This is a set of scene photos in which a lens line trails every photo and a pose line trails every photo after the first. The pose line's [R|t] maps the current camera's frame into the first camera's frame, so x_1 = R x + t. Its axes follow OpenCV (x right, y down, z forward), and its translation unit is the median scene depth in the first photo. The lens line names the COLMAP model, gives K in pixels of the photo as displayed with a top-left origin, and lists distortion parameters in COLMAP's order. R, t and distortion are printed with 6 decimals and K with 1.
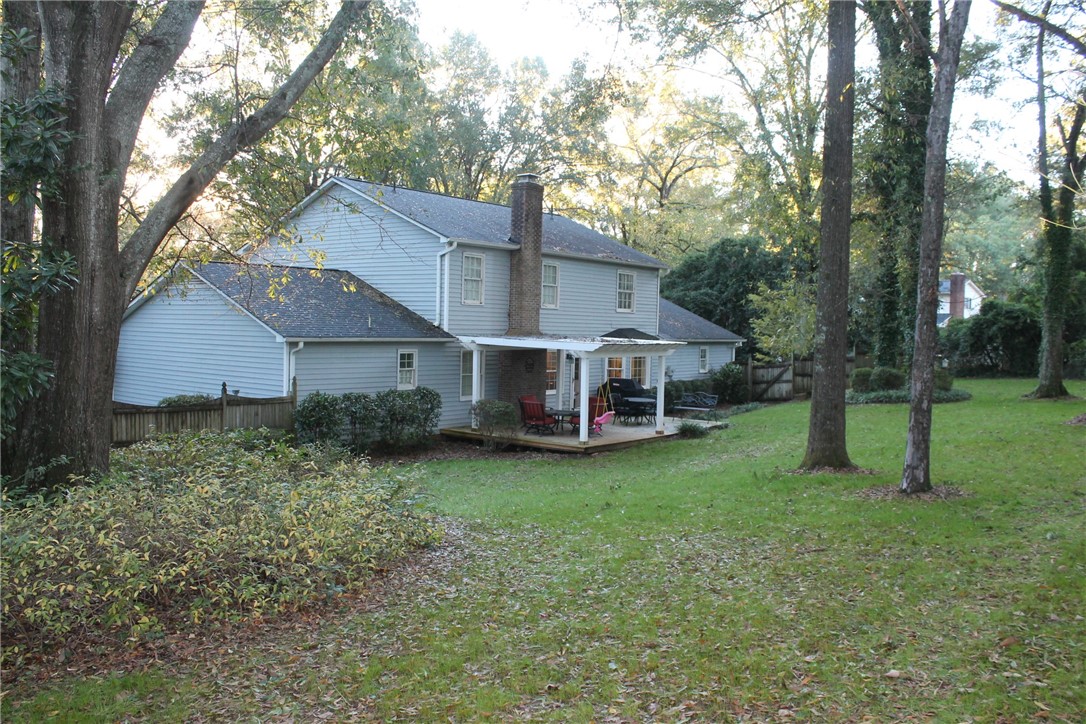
lens RADIAL K [[918.7, 0, 547.1], [0, 918.7, 364.2], [0, 0, 1]] dist [-0.171179, 0.149409]
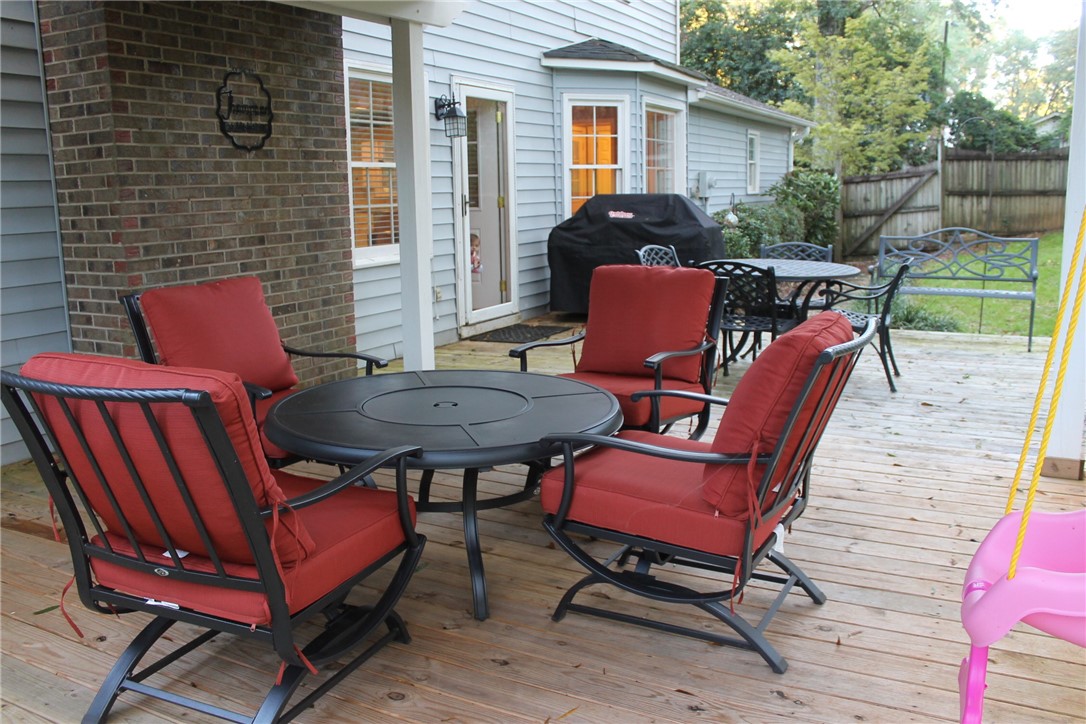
lens RADIAL K [[918.7, 0, 547.1], [0, 918.7, 364.2], [0, 0, 1]] dist [-0.171179, 0.149409]
pose [[0.985102, -0.068899, 0.157564, 0.007201], [0.044508, 0.987162, 0.153395, 0.021715], [-0.166110, -0.144097, 0.975522, 0.690086]]
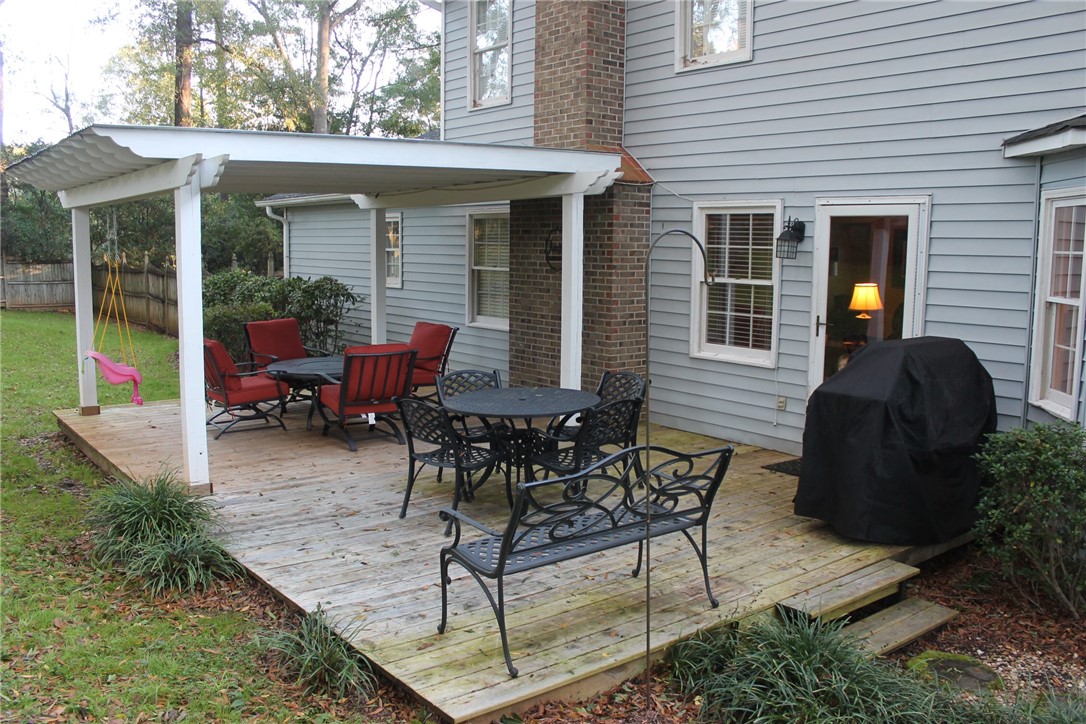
lens RADIAL K [[918.7, 0, 547.1], [0, 918.7, 364.2], [0, 0, 1]] dist [-0.171179, 0.149409]
pose [[-0.240336, 0.094626, -0.966067, 0.270674], [-0.061575, 0.991747, 0.112460, 0.004081], [0.968735, 0.086514, -0.232525, 0.919095]]
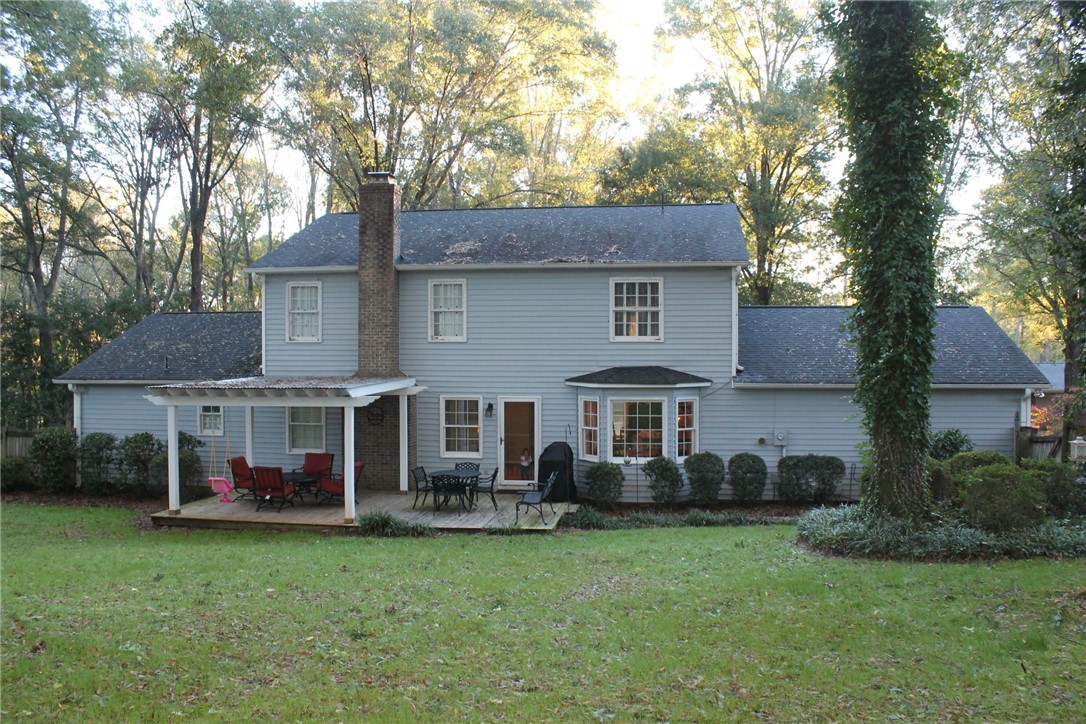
lens RADIAL K [[918.7, 0, 547.1], [0, 918.7, 364.2], [0, 0, 1]] dist [-0.171179, 0.149409]
pose [[0.499704, -0.021092, -0.865939, 0.615161], [-0.025082, 0.998932, -0.038806, -0.014183], [0.865833, 0.041111, 0.498641, 0.629271]]
